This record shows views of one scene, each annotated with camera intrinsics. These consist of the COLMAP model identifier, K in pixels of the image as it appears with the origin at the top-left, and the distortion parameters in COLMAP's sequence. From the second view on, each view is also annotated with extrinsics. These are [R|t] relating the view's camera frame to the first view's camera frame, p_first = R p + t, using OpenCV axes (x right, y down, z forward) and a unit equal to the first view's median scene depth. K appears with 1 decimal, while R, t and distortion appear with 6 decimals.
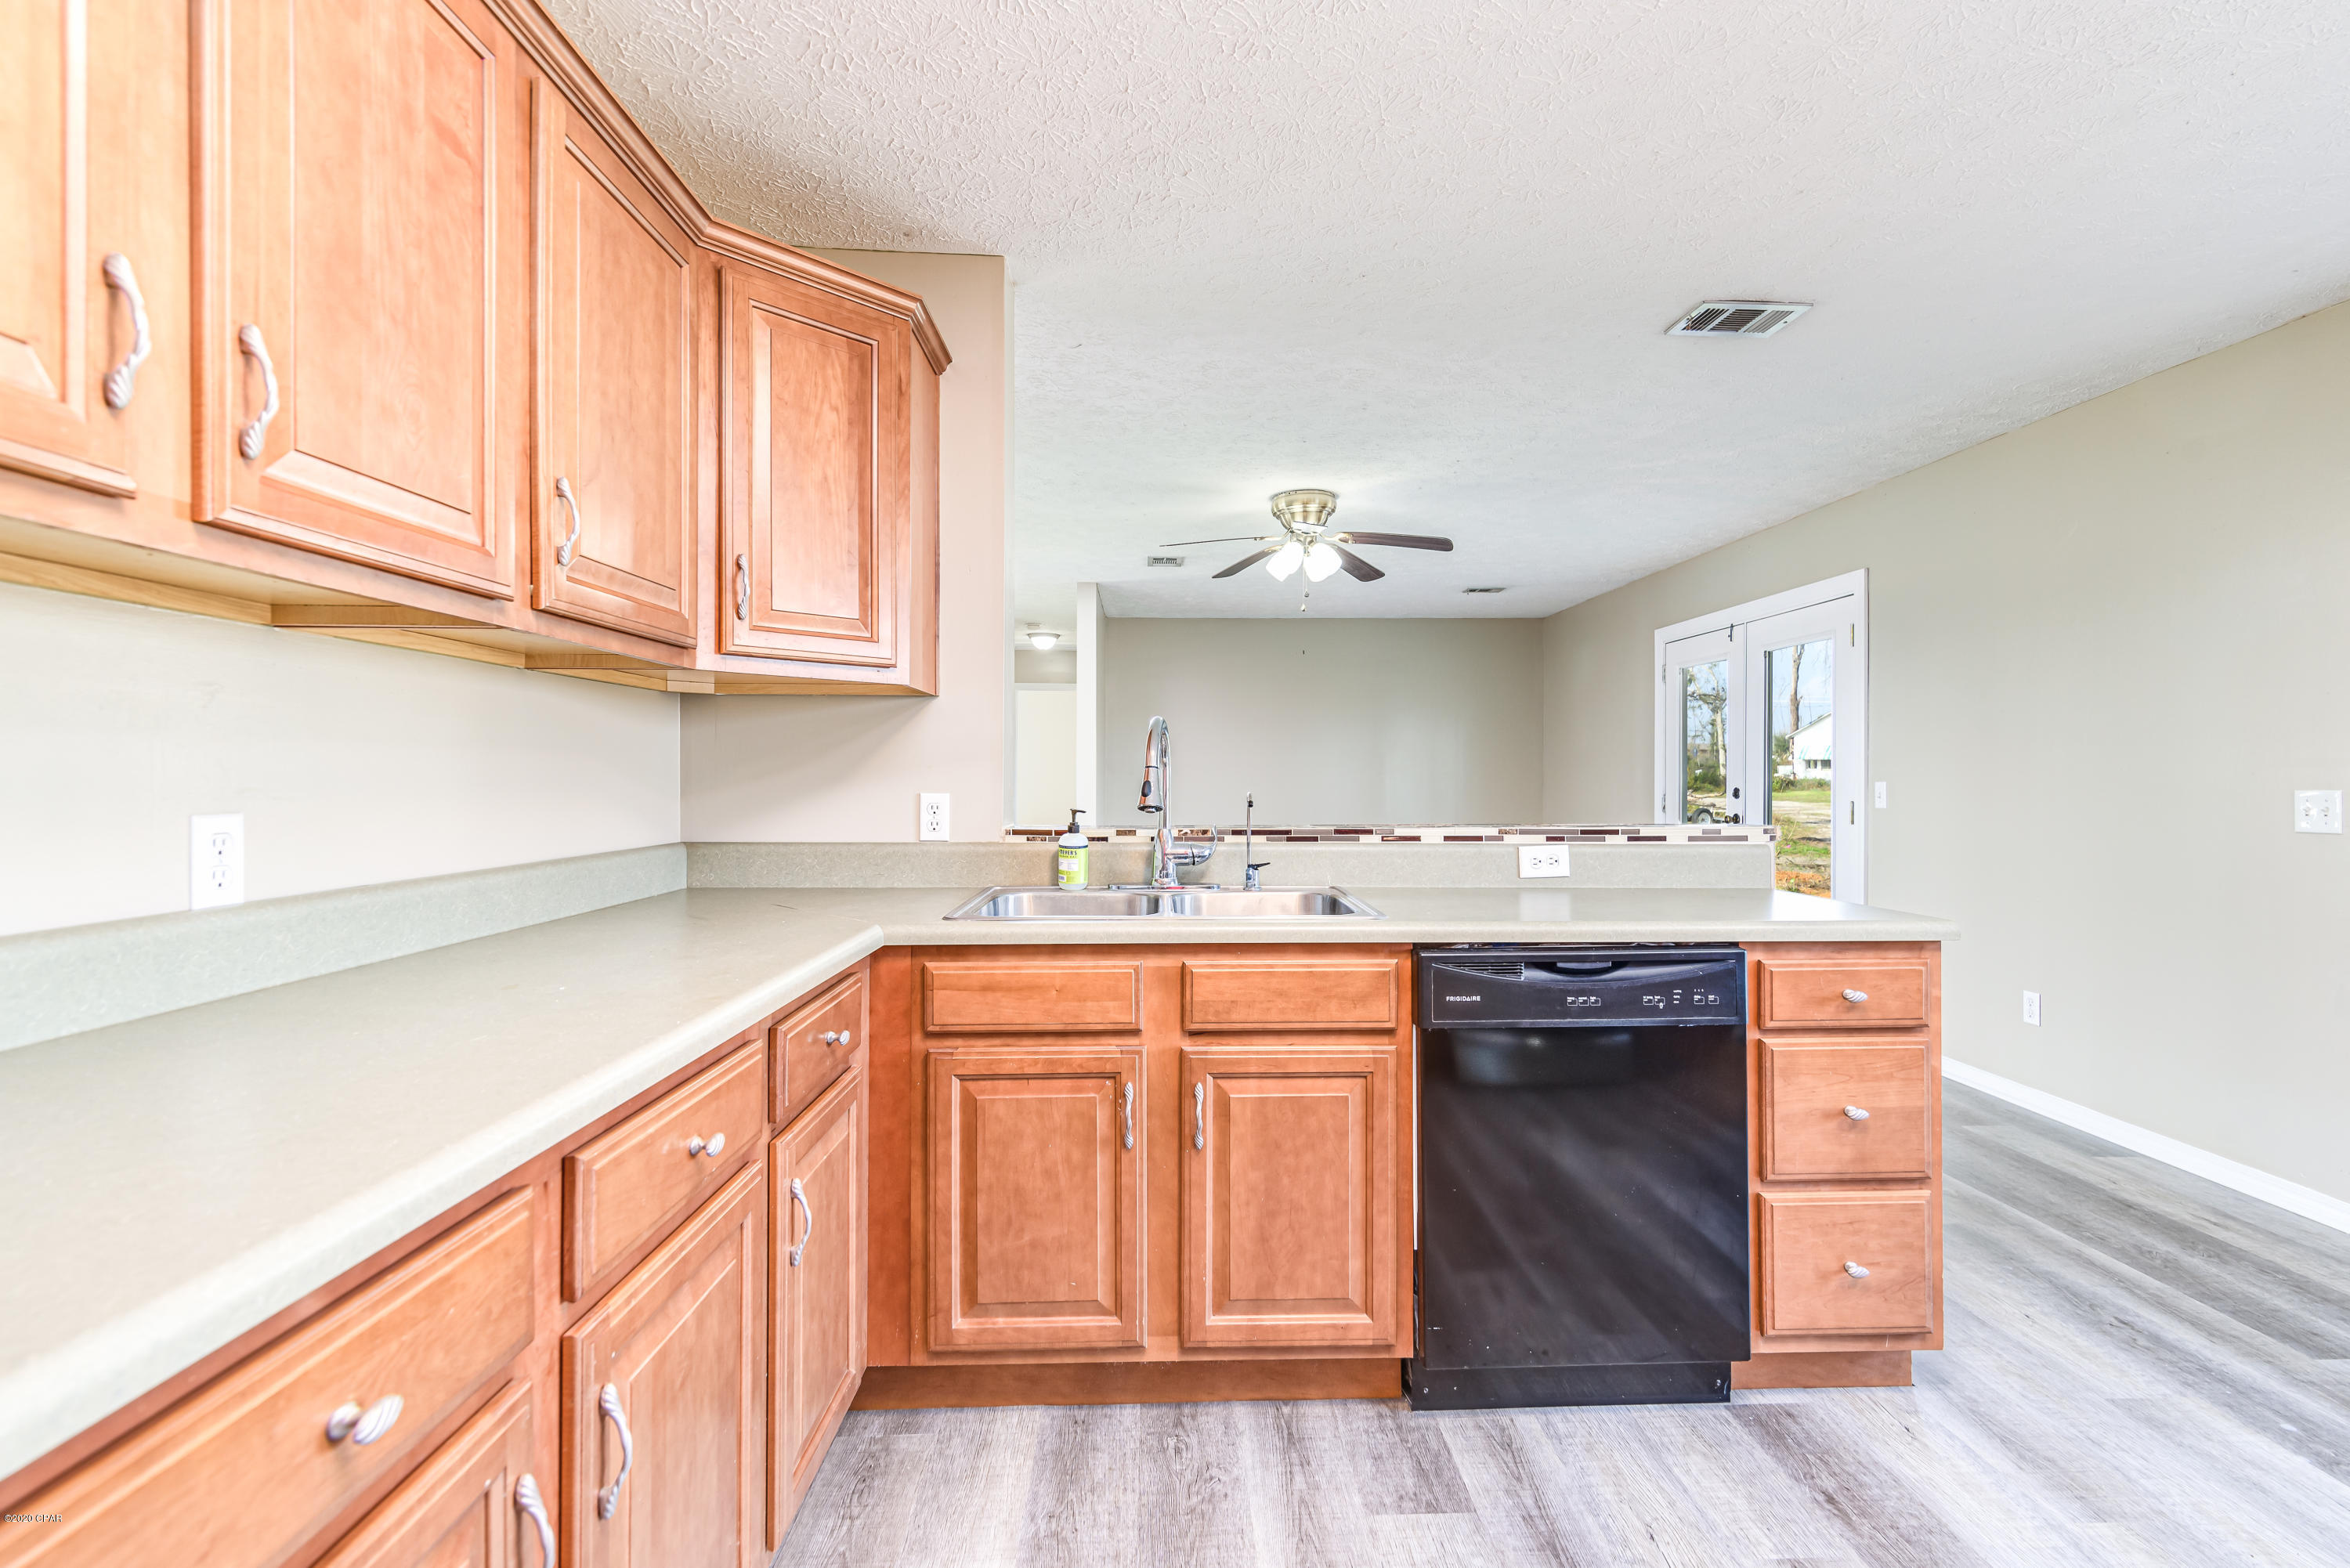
lens RADIAL K [[1078.4, 0, 1200.0], [0, 1078.4, 776.5], [0, 0, 1]] dist [0.015992, -0.001290]
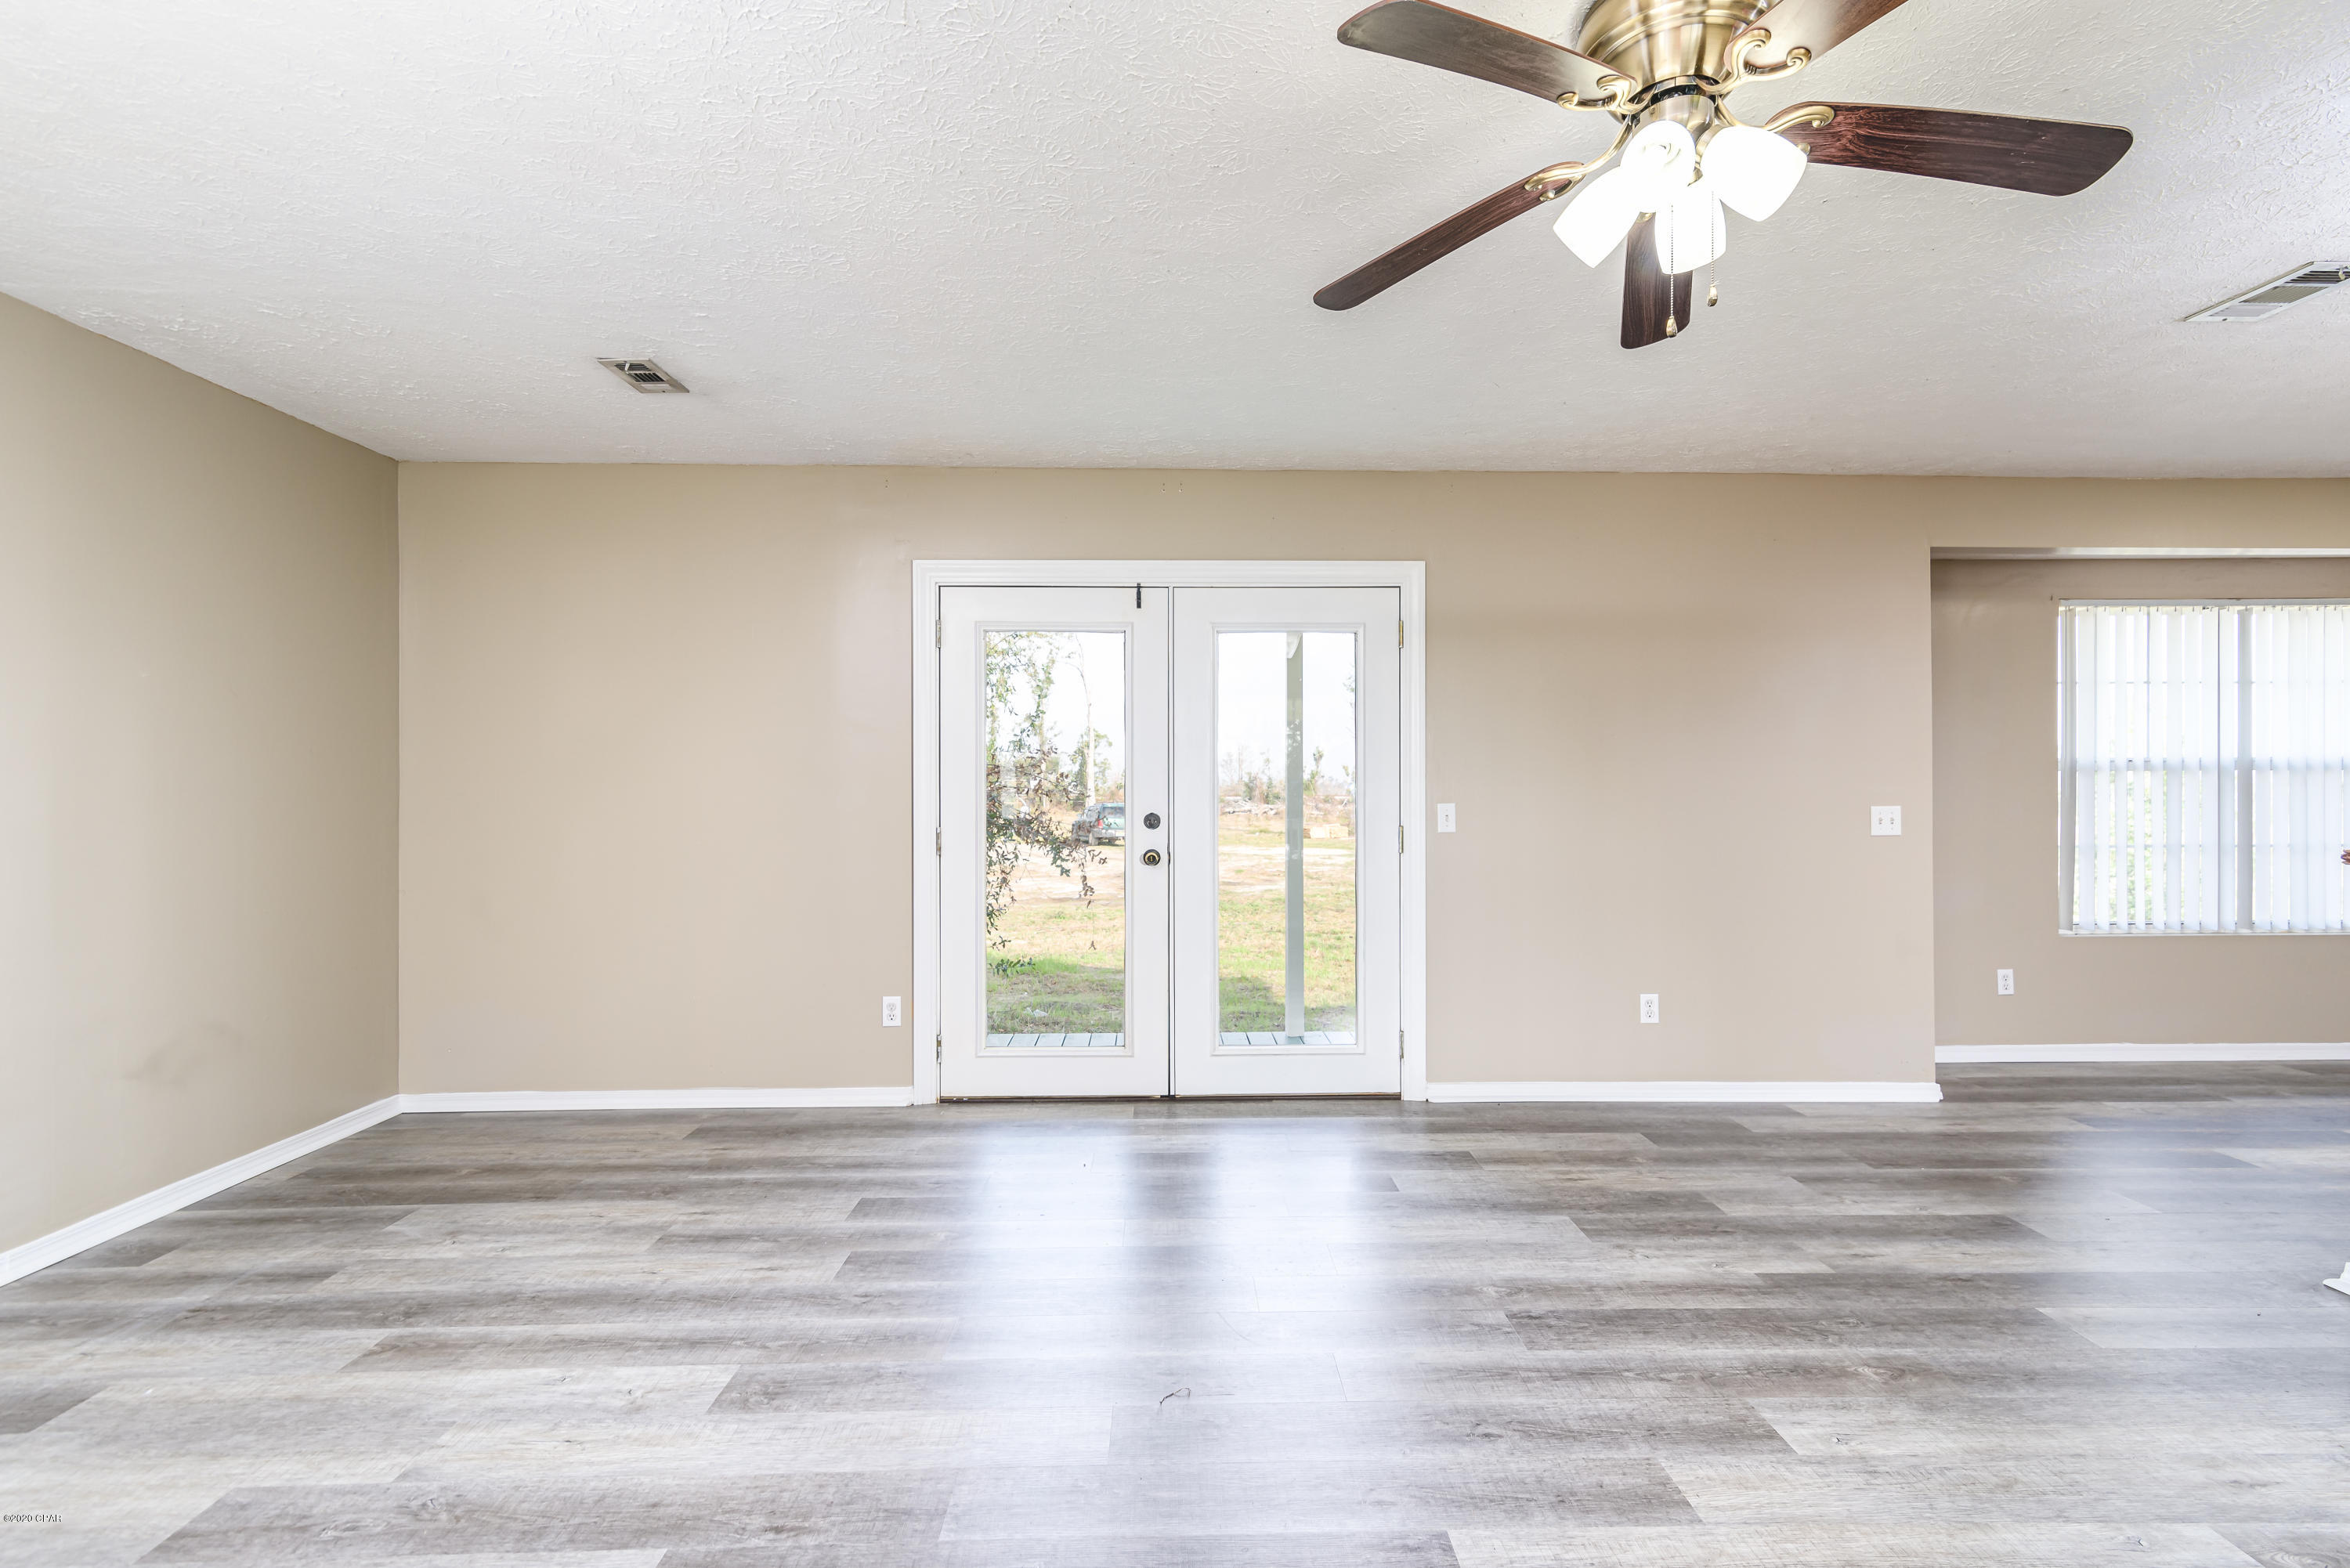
lens RADIAL K [[1076.5, 0, 1195.3], [0, 1076.5, 796.6], [0, 0, 1]] dist [0.012059, -0.001100]
pose [[0.016935, -0.003199, 0.999851, -0.630997], [0.002056, 0.999993, 0.003165, -0.009201], [-0.999854, 0.002002, 0.016942, 2.764302]]
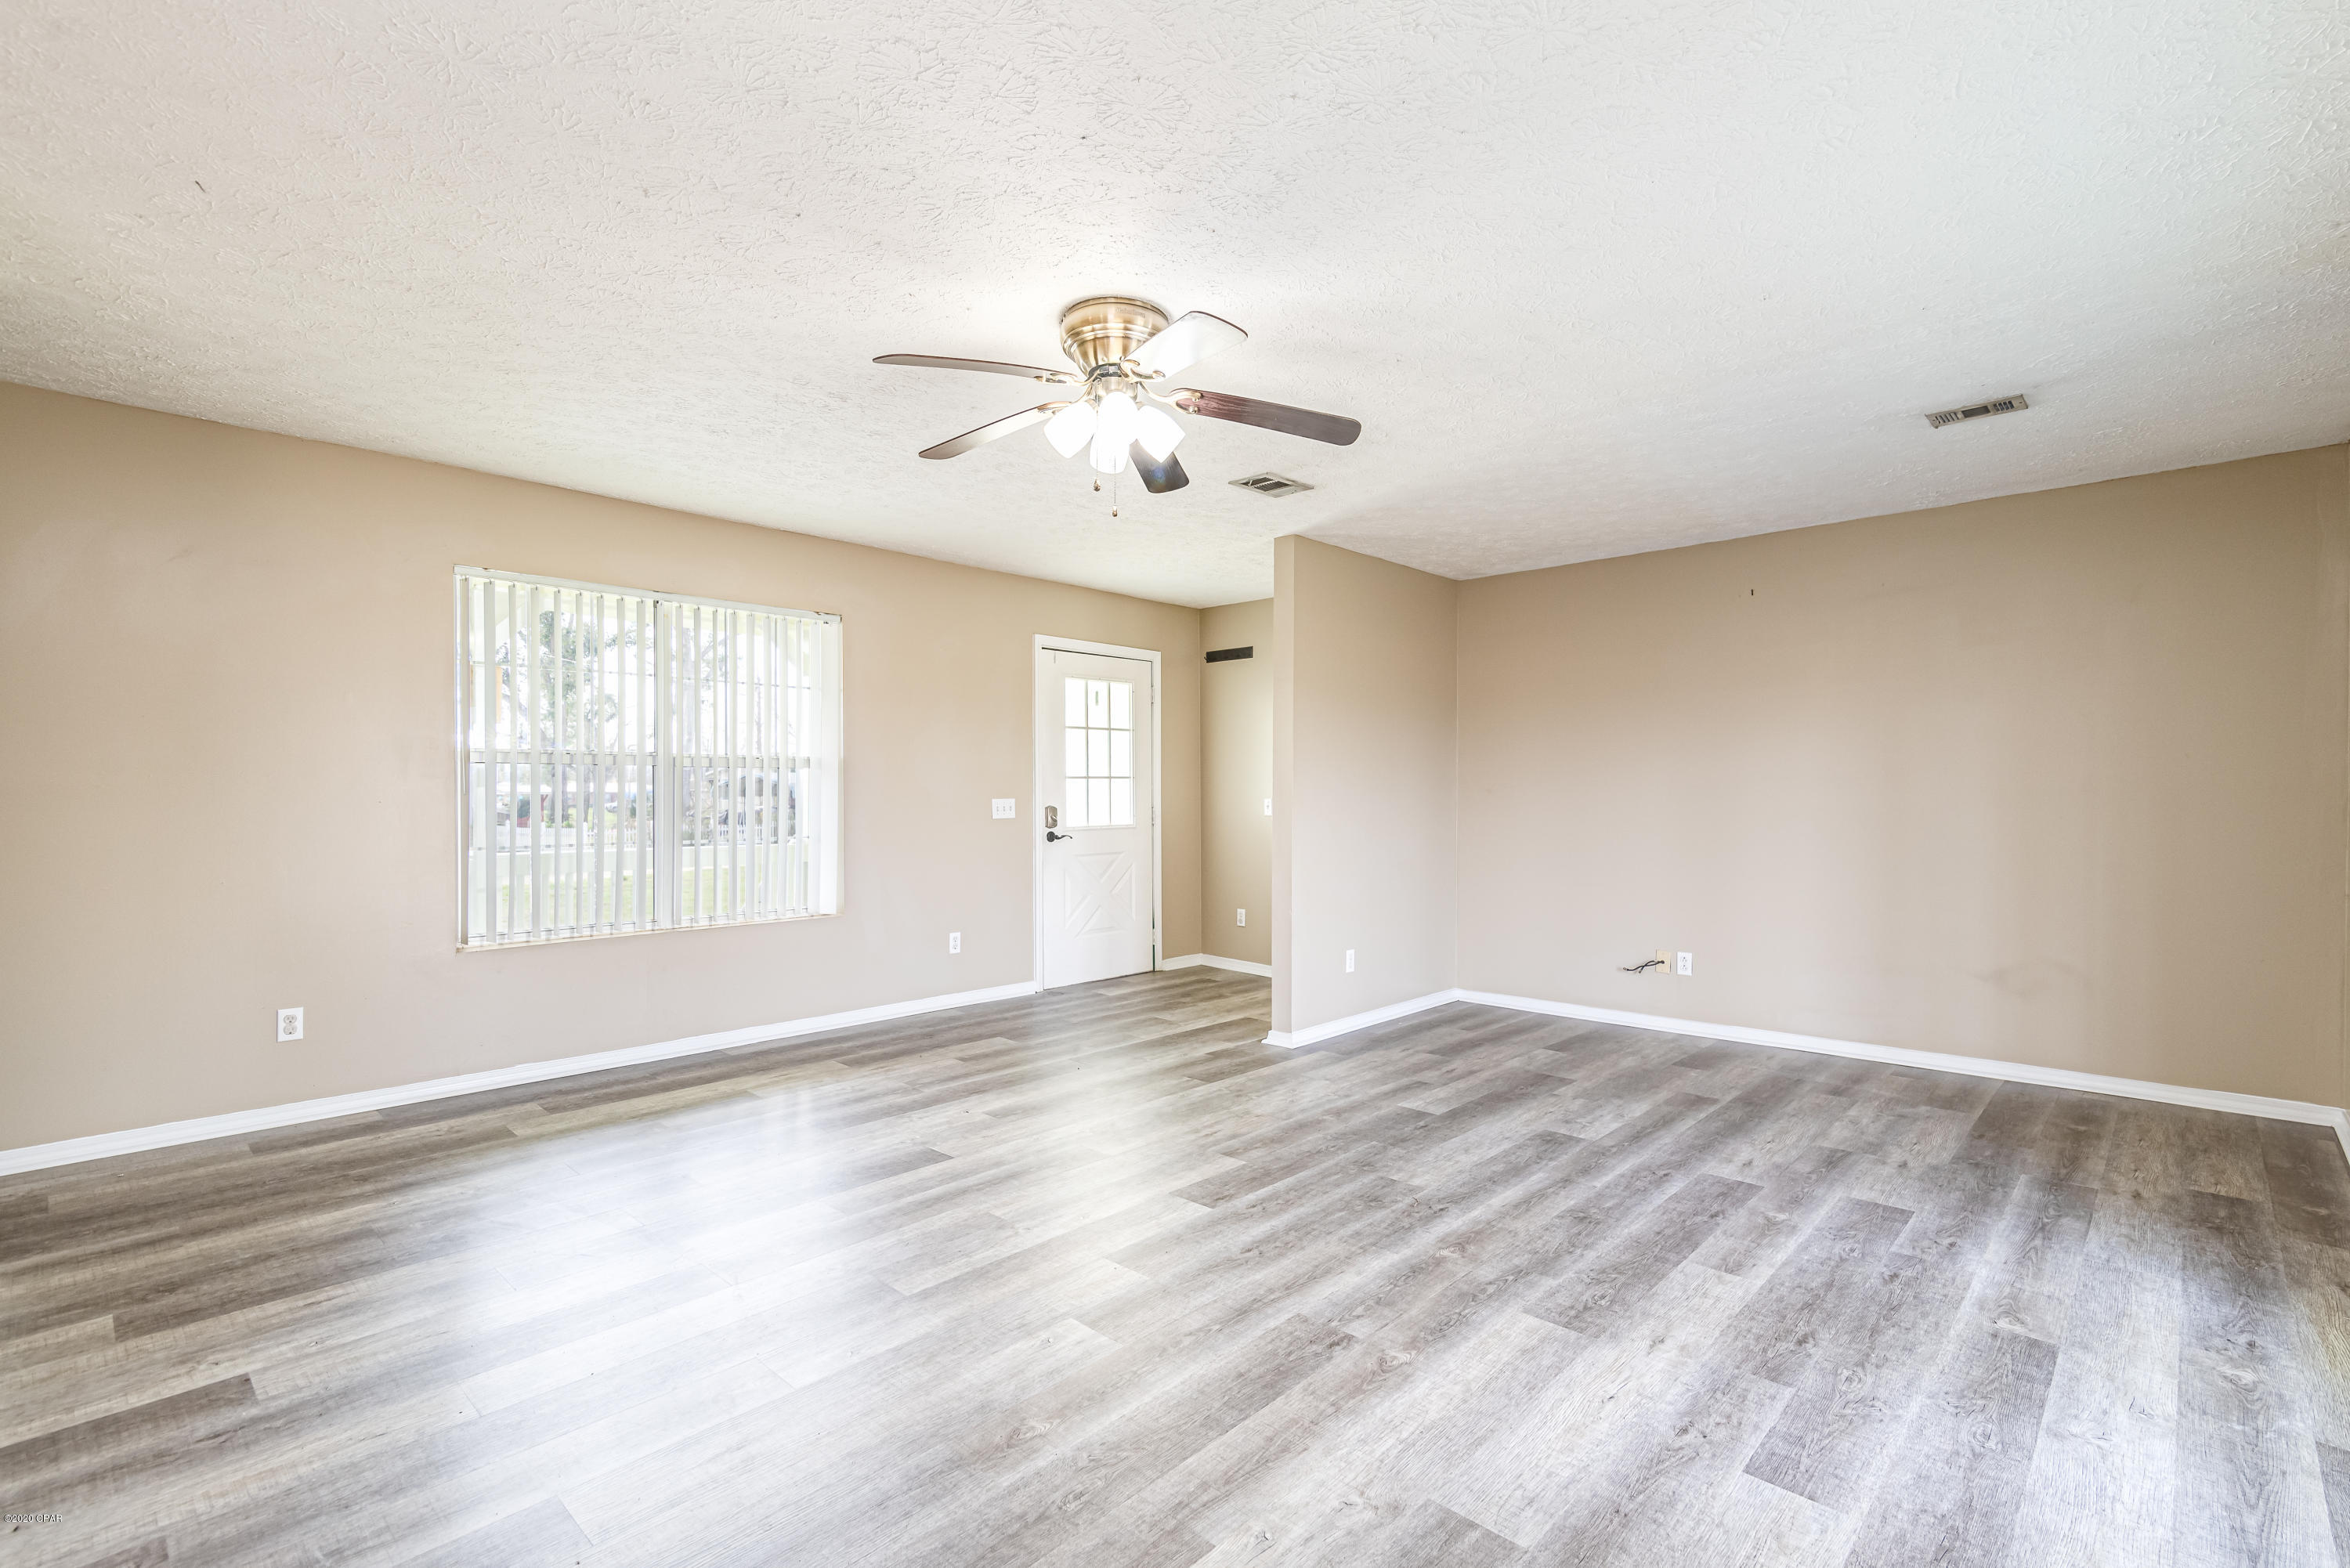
lens RADIAL K [[1066.9, 0, 1196.9], [0, 1066.9, 797.9], [0, 0, 1]] dist [0.013894, -0.000842]
pose [[0.701162, 0.003911, -0.712992, 1.305966], [-0.001078, 0.999990, 0.004425, -0.007583], [0.713002, -0.002334, 0.701159, 1.496843]]
